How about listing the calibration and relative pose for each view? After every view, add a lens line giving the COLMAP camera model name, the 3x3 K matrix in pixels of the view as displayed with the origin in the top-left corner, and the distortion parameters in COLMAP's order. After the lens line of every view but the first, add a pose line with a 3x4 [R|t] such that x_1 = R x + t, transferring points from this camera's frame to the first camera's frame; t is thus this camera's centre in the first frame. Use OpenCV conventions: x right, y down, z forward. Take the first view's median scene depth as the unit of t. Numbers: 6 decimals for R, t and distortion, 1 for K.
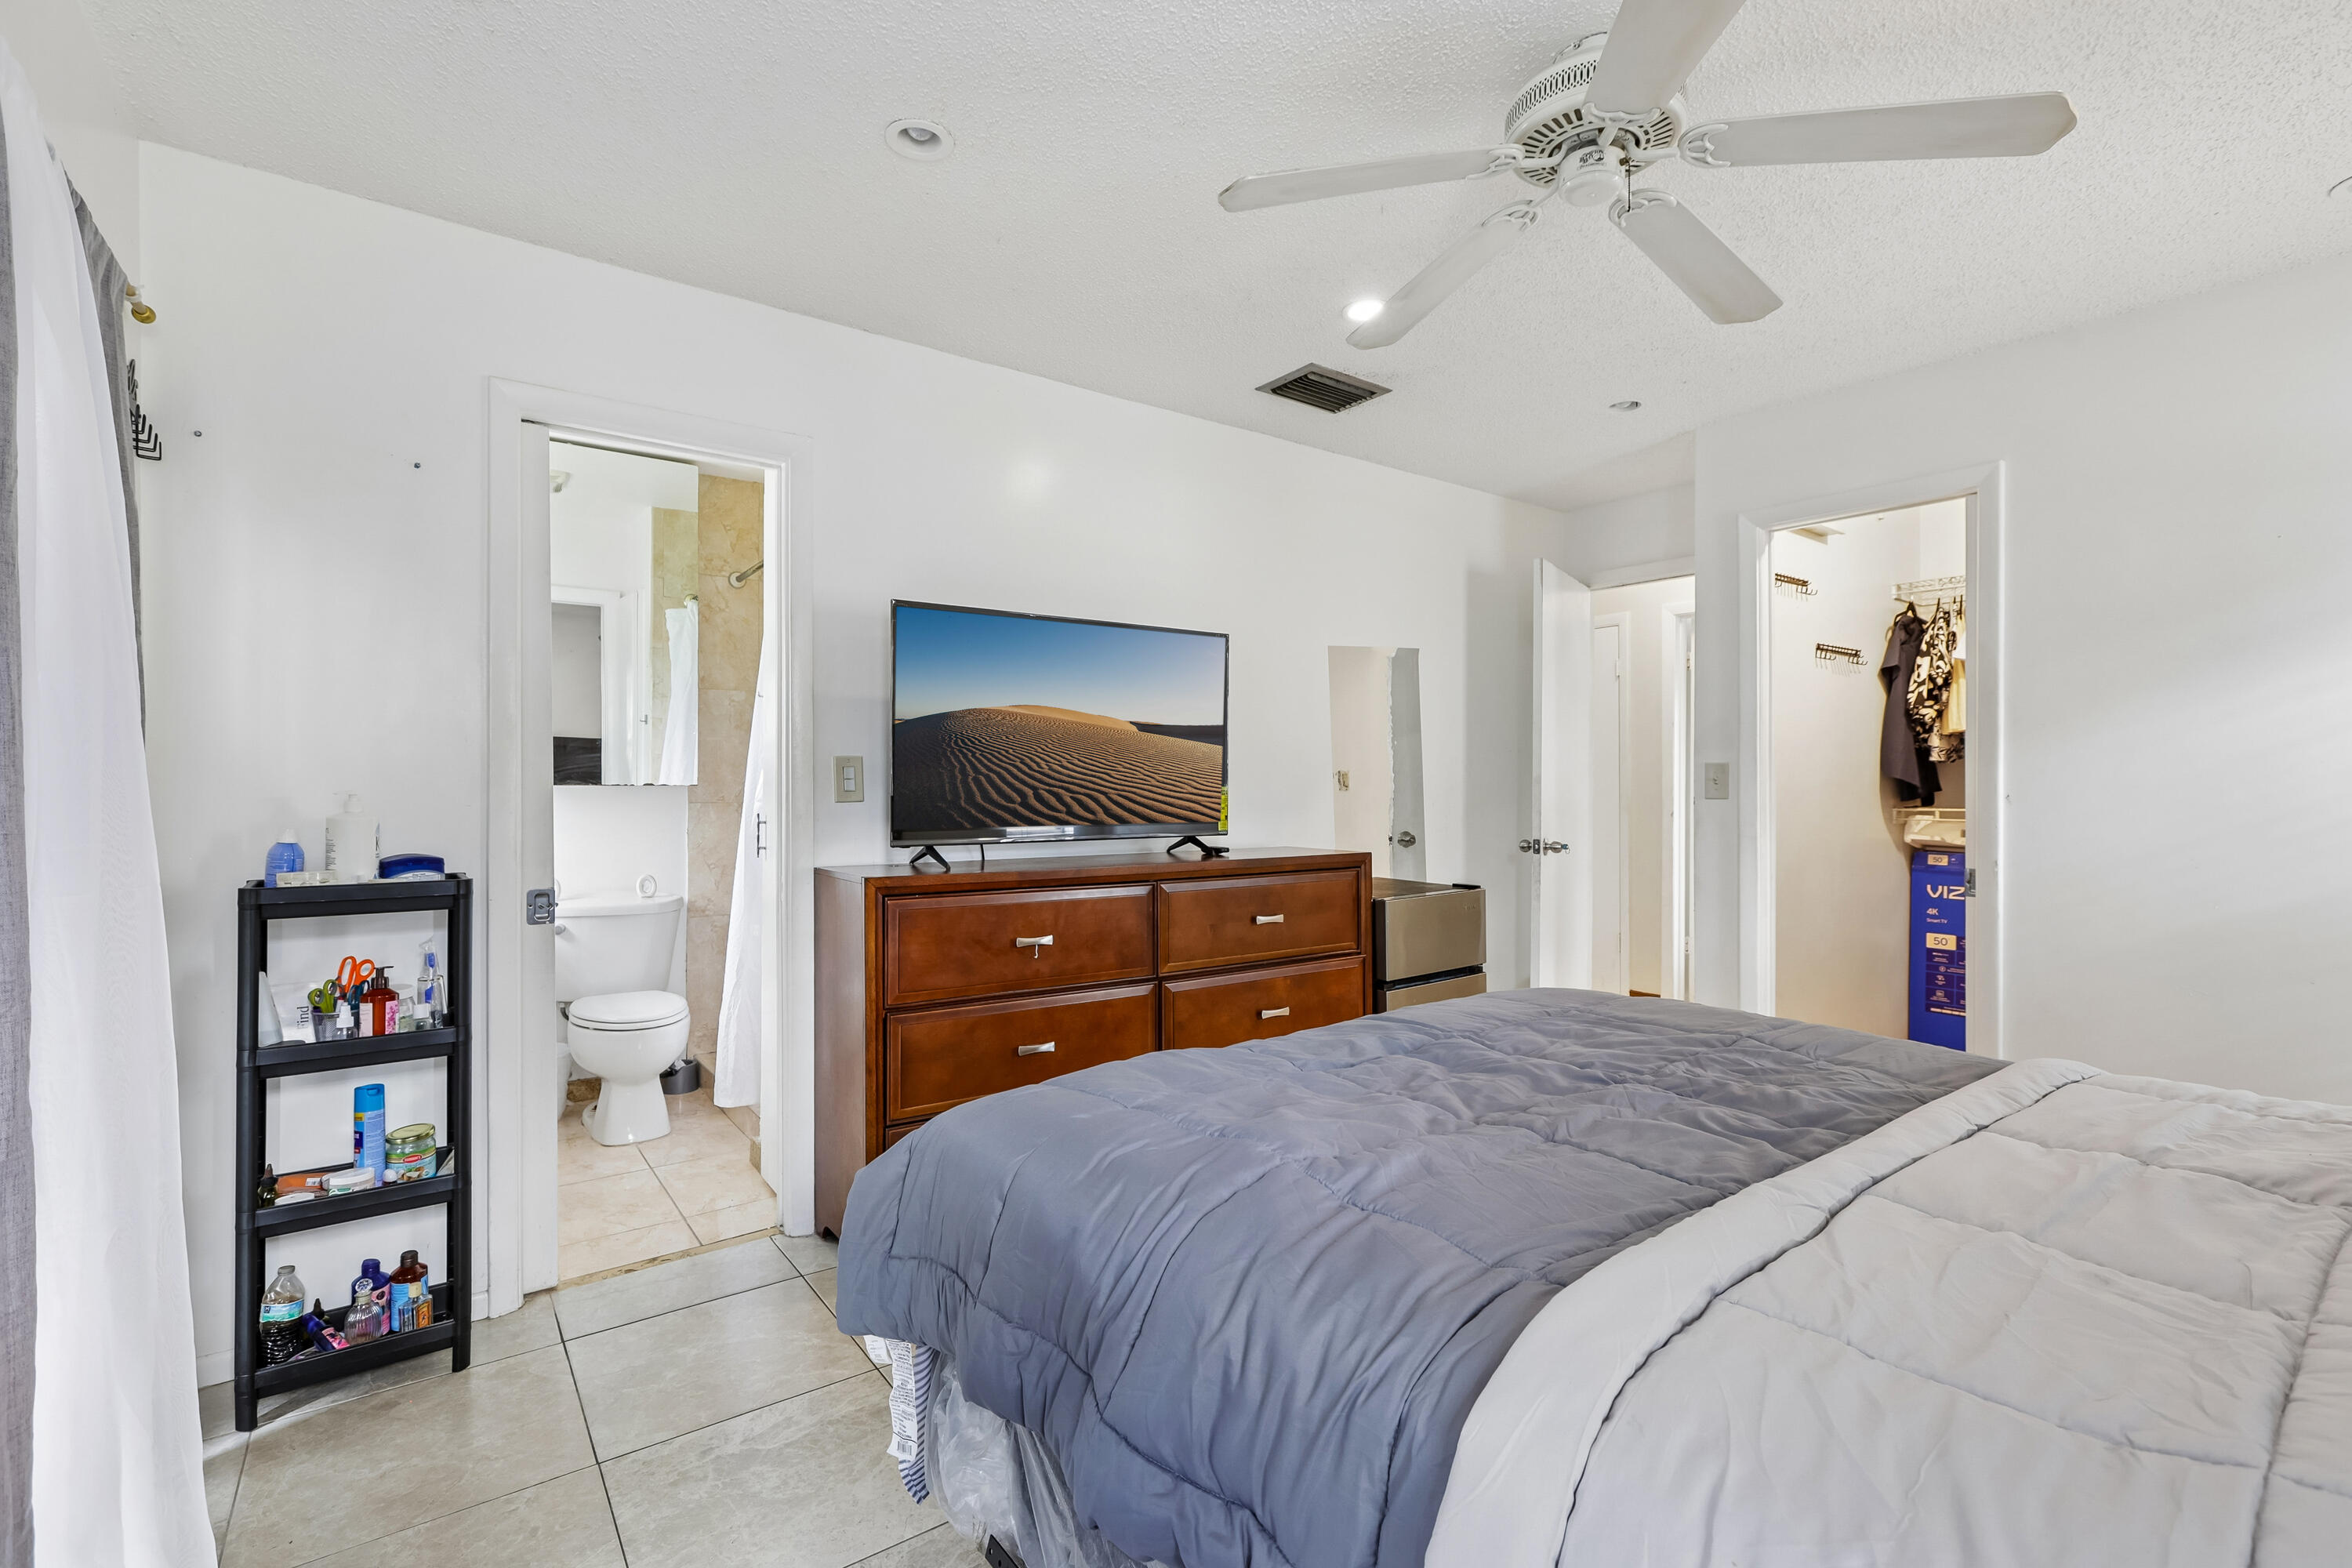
lens RADIAL K [[1059.2, 0, 1176.4], [0, 1059.2, 787.0], [0, 0, 1]] dist [-0.001860, -0.000129]
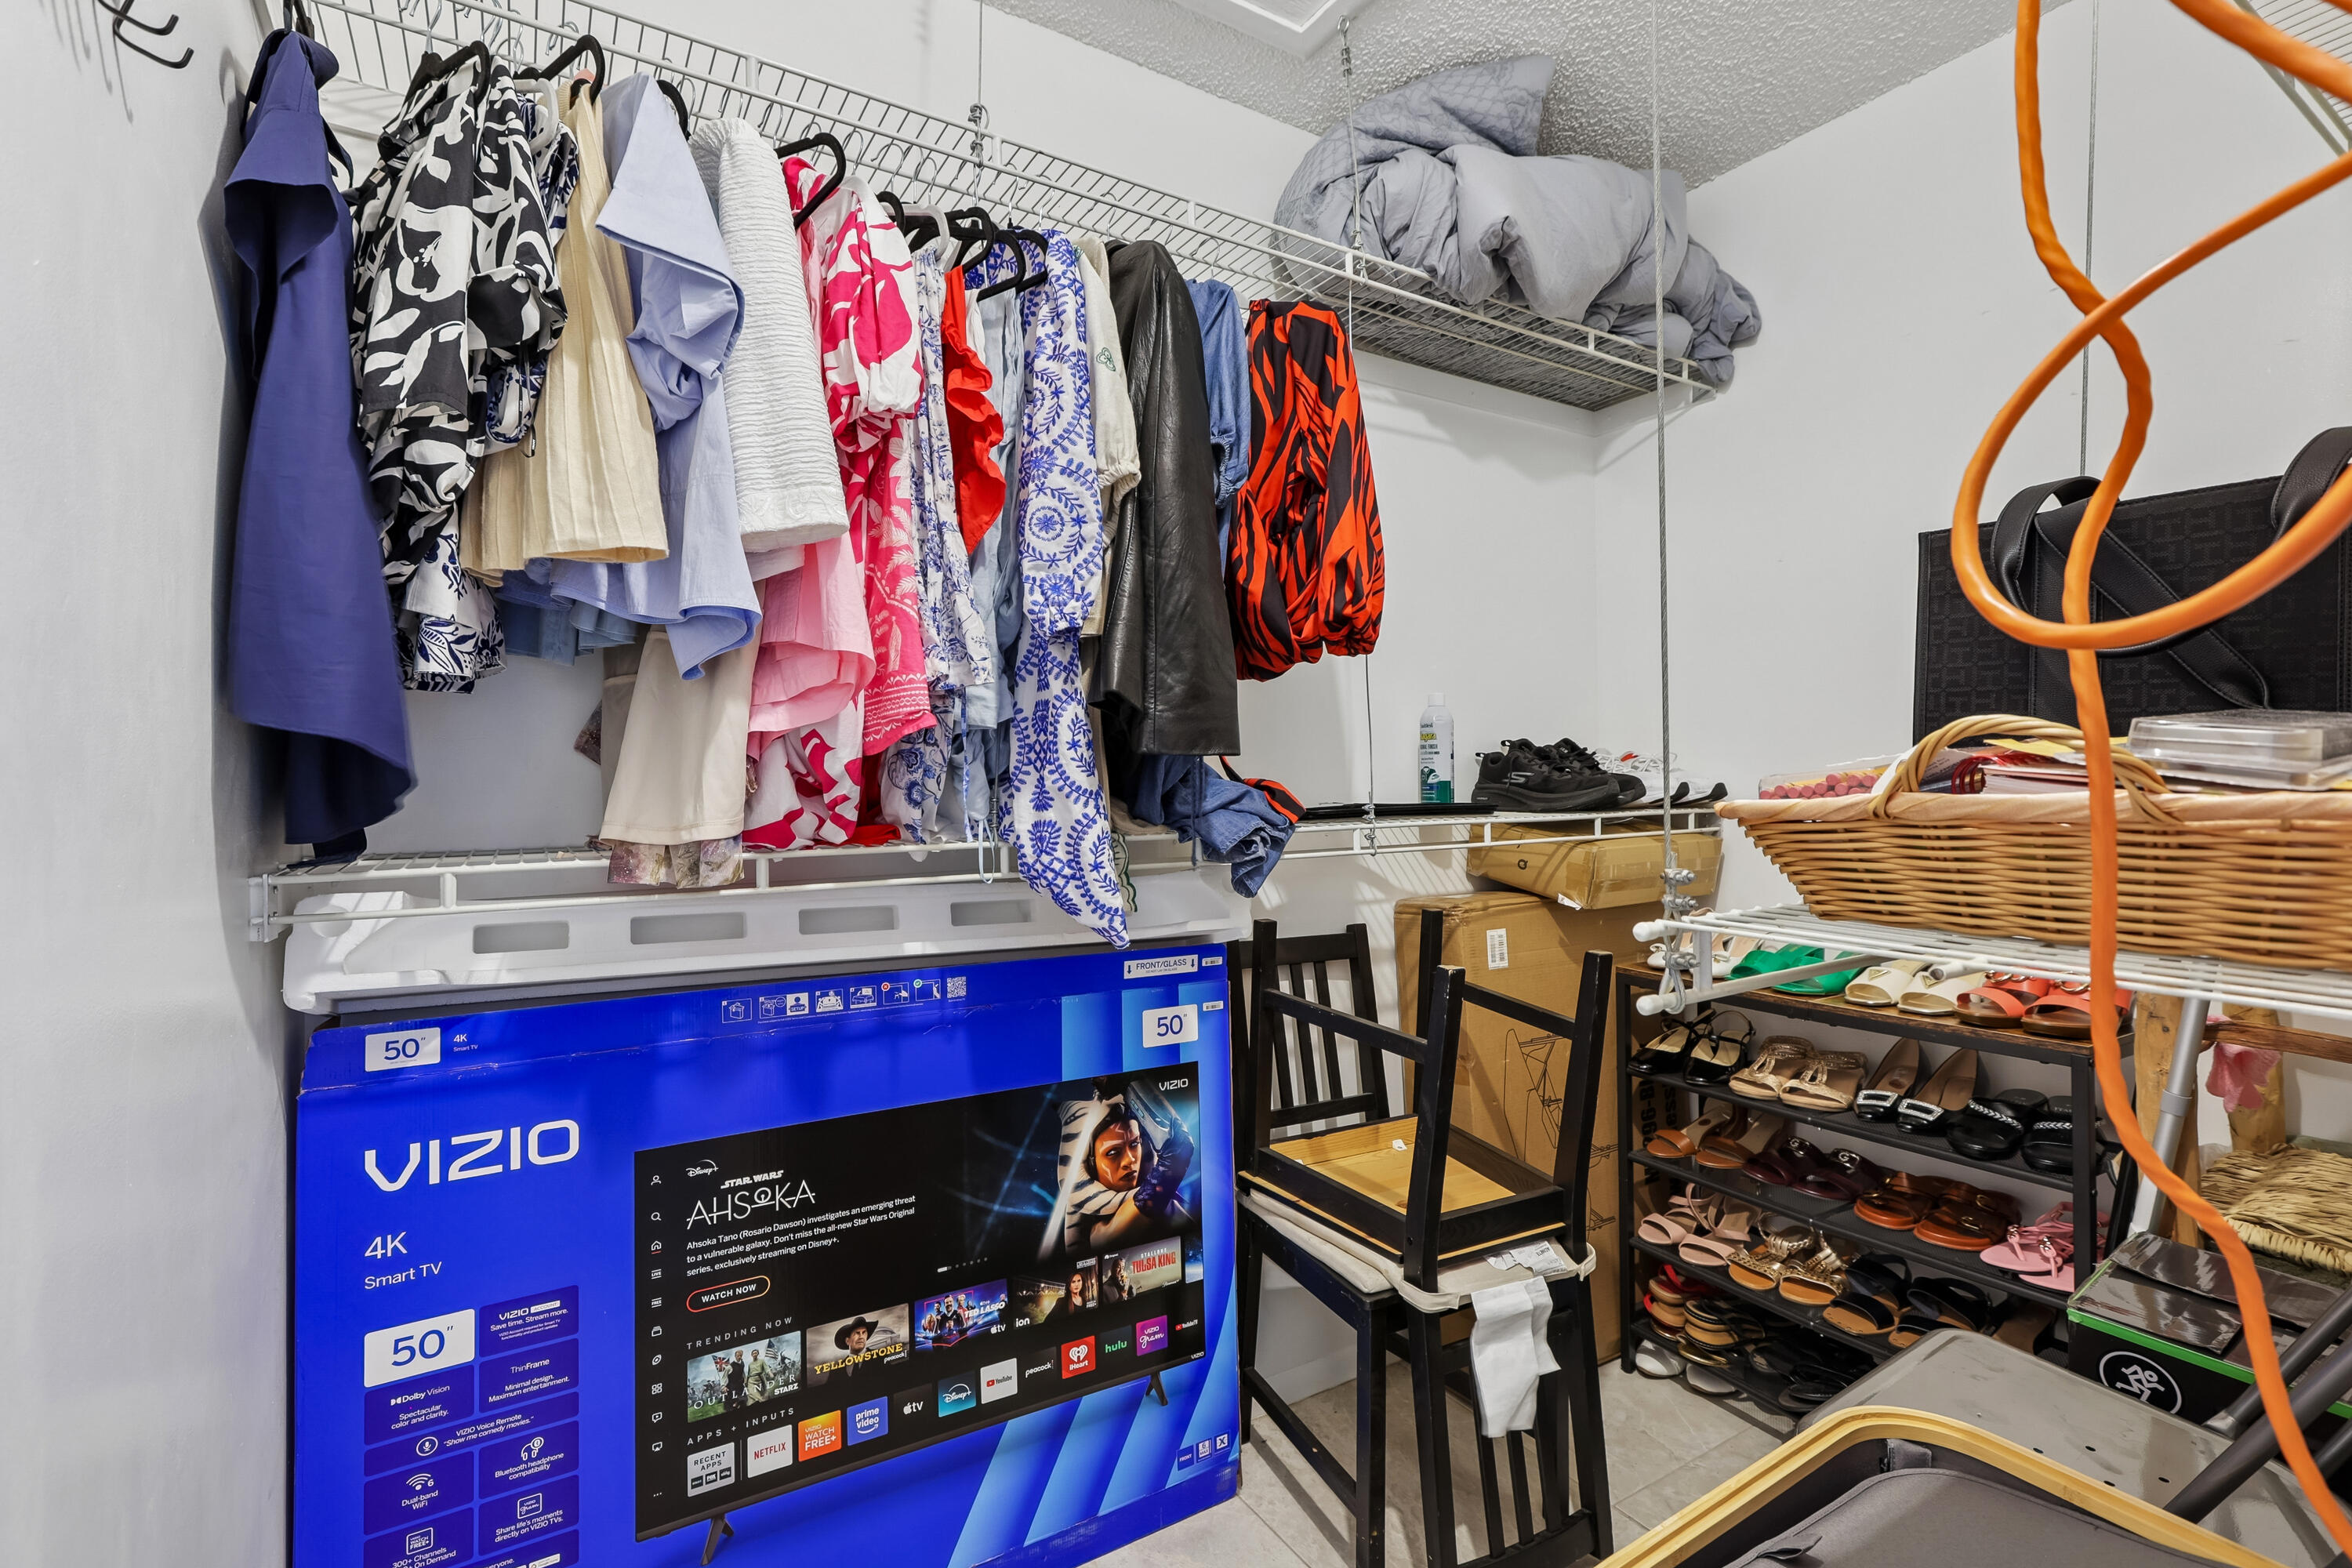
lens RADIAL K [[1059.2, 0, 1176.7], [0, 1059.2, 788.2], [0, 0, 1]] dist [-0.001860, -0.000129]
pose [[0.088232, -0.000304, 0.996100, 0.469587], [0.009881, 0.999951, -0.000570, 0.003649], [-0.996051, 0.009893, 0.088231, 0.783067]]
